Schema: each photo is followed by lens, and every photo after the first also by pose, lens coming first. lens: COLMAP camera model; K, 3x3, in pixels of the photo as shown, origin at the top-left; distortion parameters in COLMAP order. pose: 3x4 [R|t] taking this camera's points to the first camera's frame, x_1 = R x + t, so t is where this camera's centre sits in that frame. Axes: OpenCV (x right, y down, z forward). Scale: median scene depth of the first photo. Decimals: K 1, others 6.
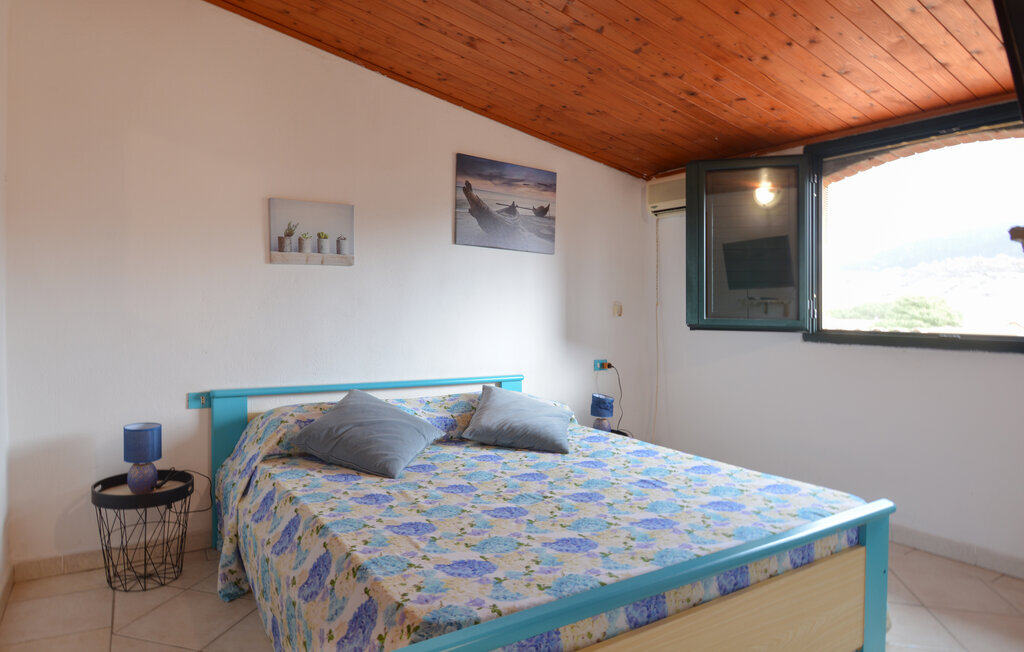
lens RADIAL K [[542.0, 0, 517.3], [0, 542.0, 322.2], [0, 0, 1]] dist [0.003206, -0.014096]
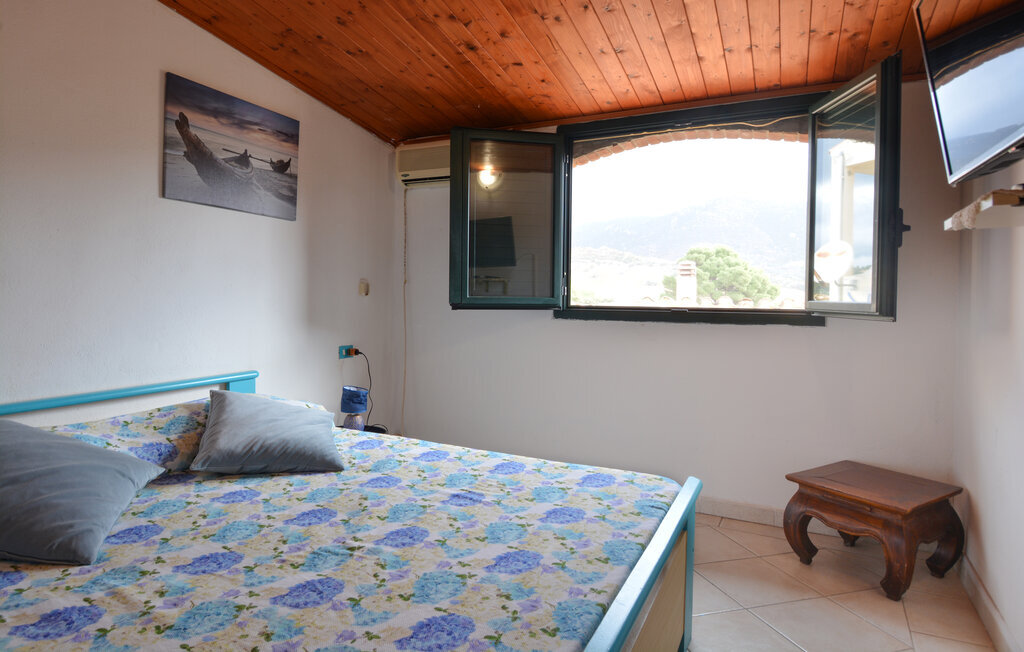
lens RADIAL K [[542.0, 0, 474.6], [0, 542.0, 296.1], [0, 0, 1]] dist [0.003206, -0.014096]
pose [[0.890657, -0.010754, 0.454549, -0.080875], [0.015128, 0.999868, -0.005987, -0.002758], [-0.454424, 0.012209, 0.890702, 0.184296]]
